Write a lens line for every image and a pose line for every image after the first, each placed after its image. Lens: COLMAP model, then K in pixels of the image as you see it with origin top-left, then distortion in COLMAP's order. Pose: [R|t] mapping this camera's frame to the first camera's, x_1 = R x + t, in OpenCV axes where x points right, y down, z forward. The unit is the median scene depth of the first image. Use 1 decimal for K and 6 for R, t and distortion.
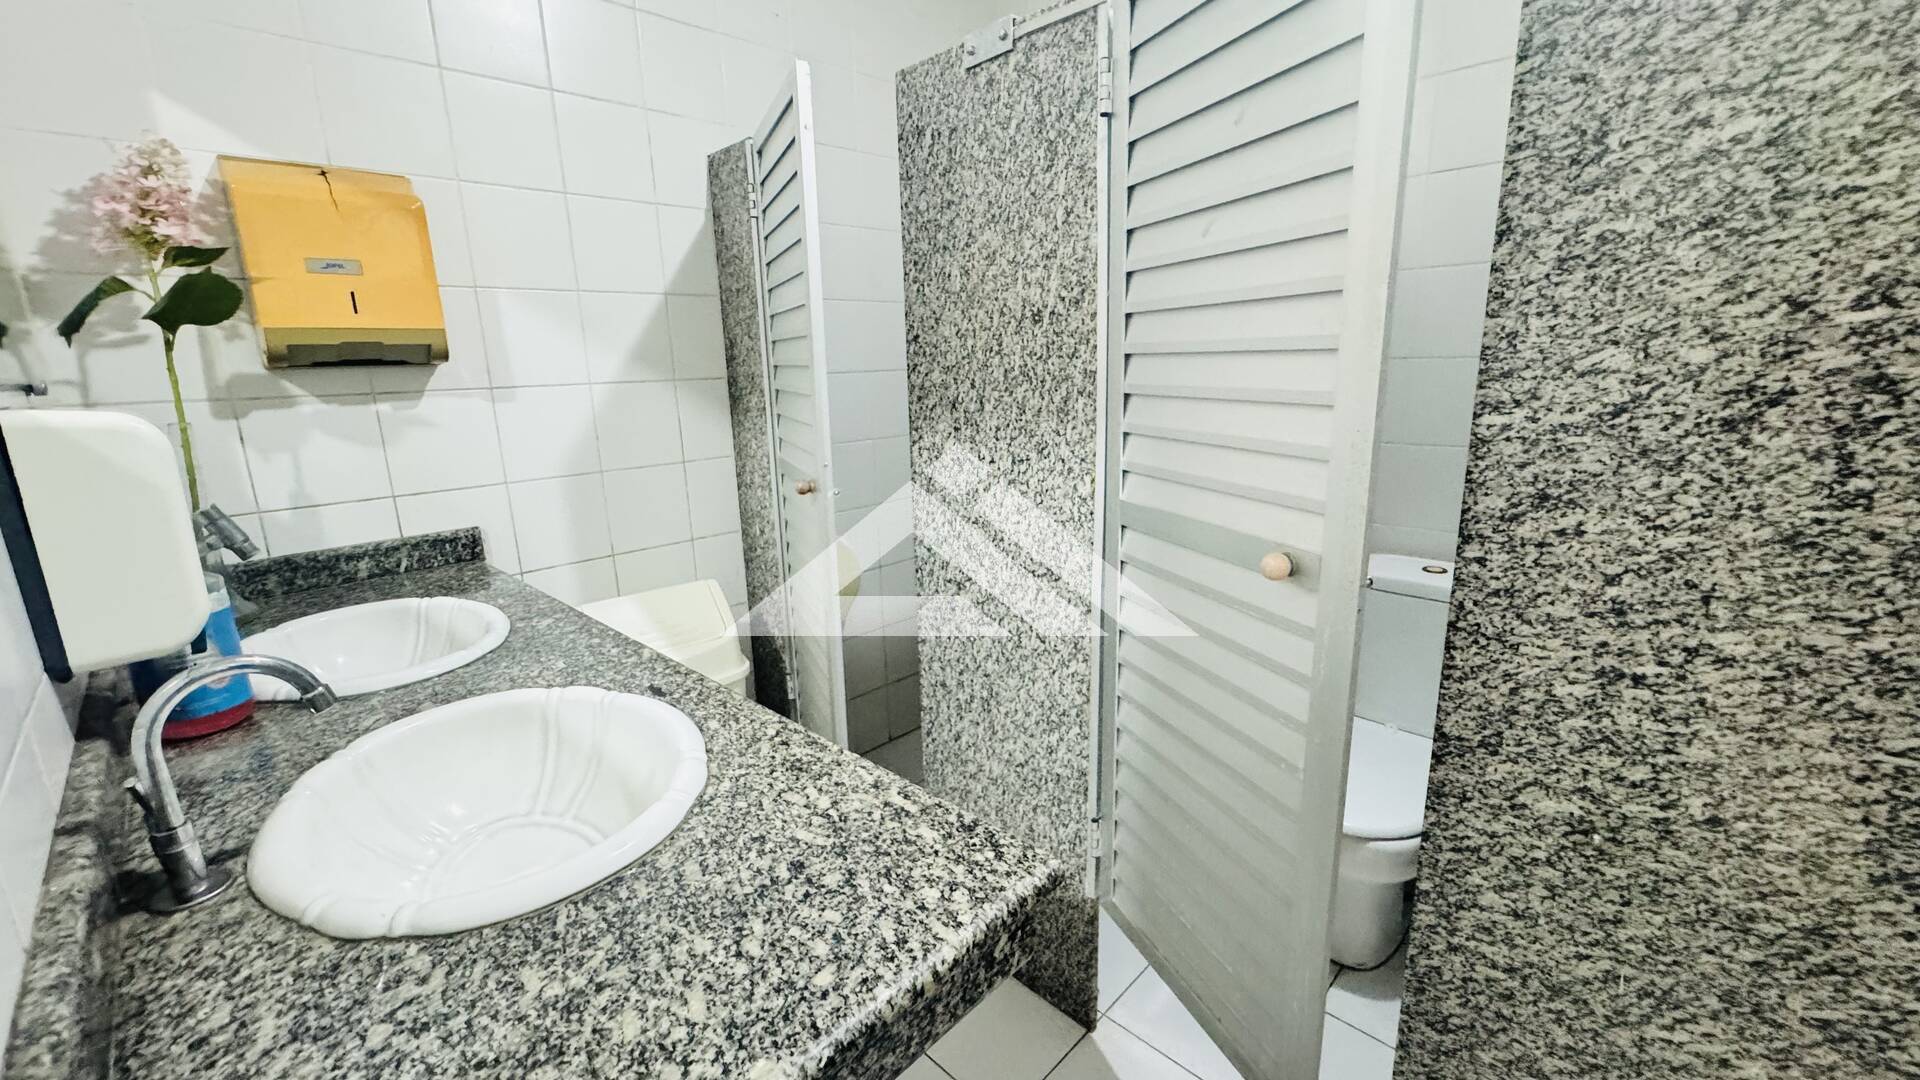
lens RADIAL K [[763.5, 0, 961.2], [0, 763.5, 539.8], [0, 0, 1]] dist [-0.002867, 0.000449]
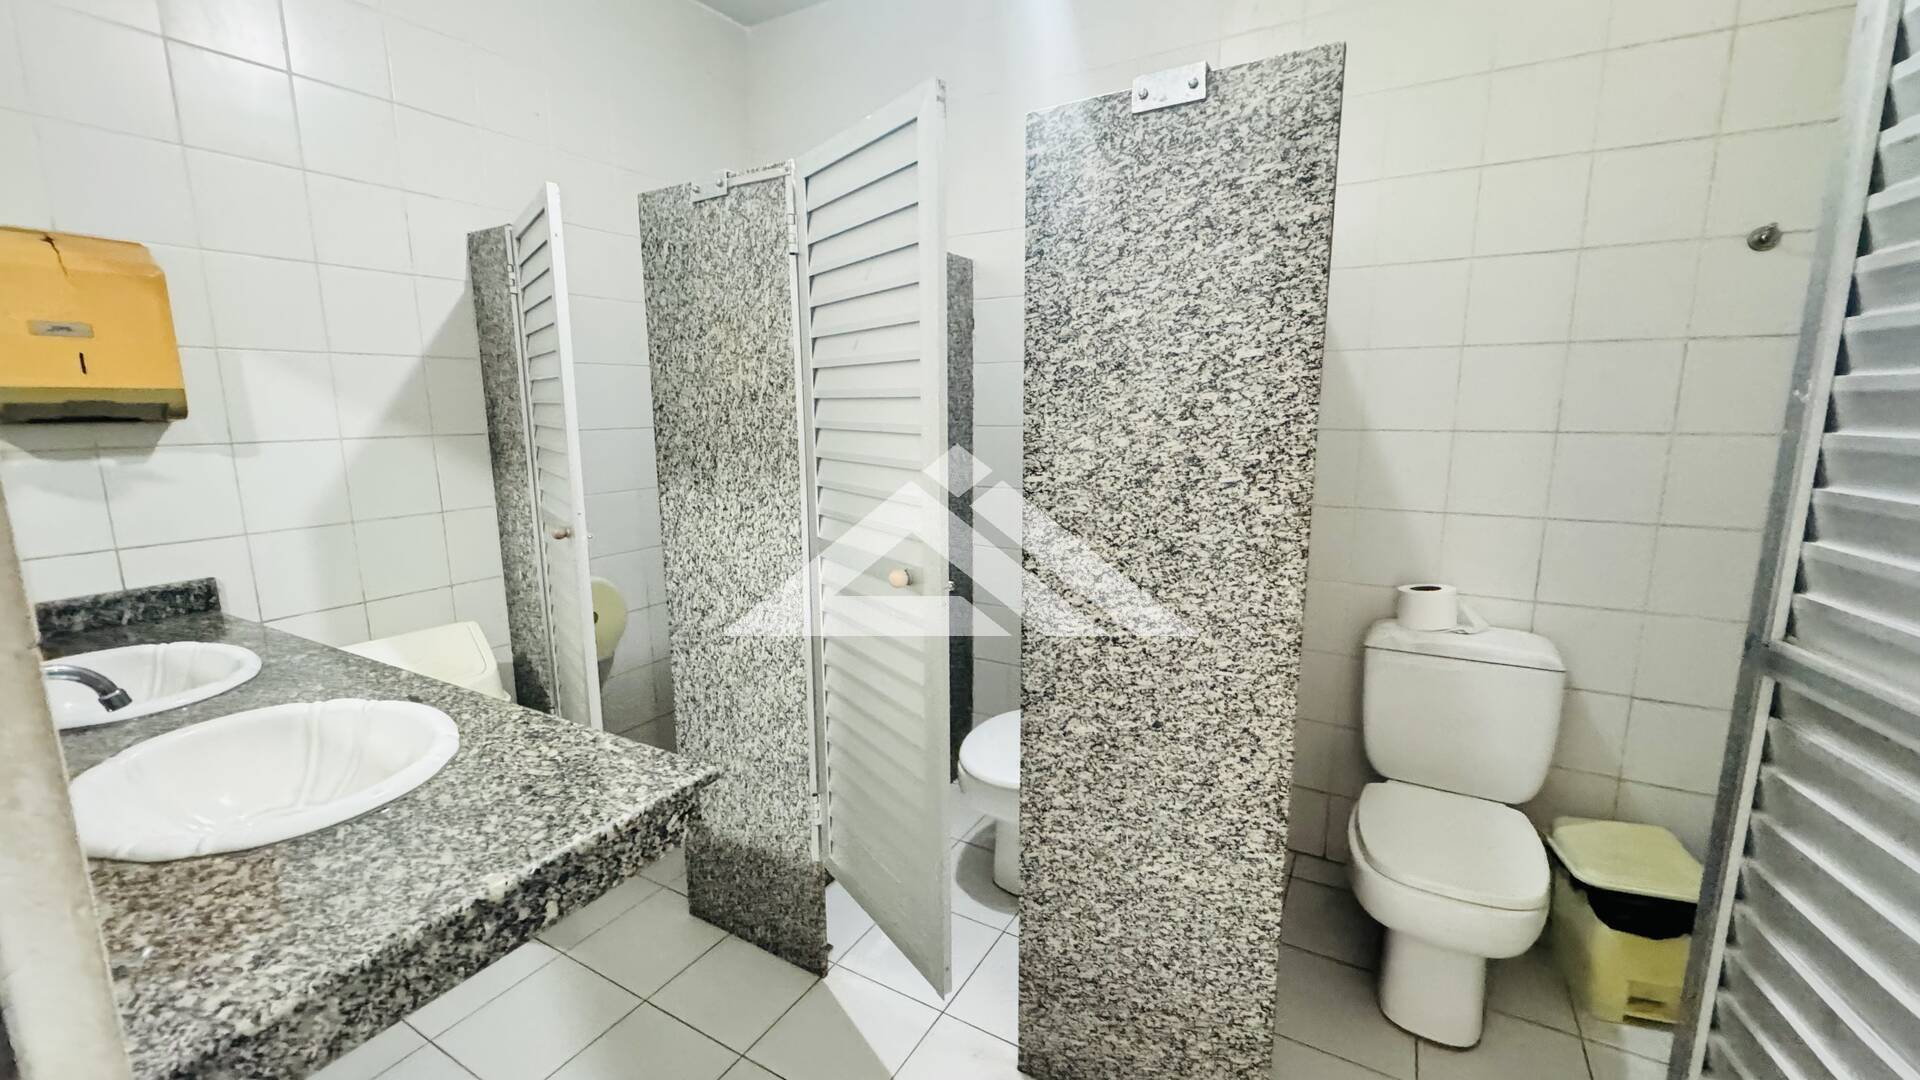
lens RADIAL K [[763.5, 0, 959.9], [0, 763.5, 541.8], [0, 0, 1]] dist [-0.002867, 0.000449]
pose [[0.969651, -0.020676, 0.243619, 0.152995], [0.034773, 0.997951, -0.053704, 0.042244], [-0.242009, 0.060545, 0.968383, -0.403431]]
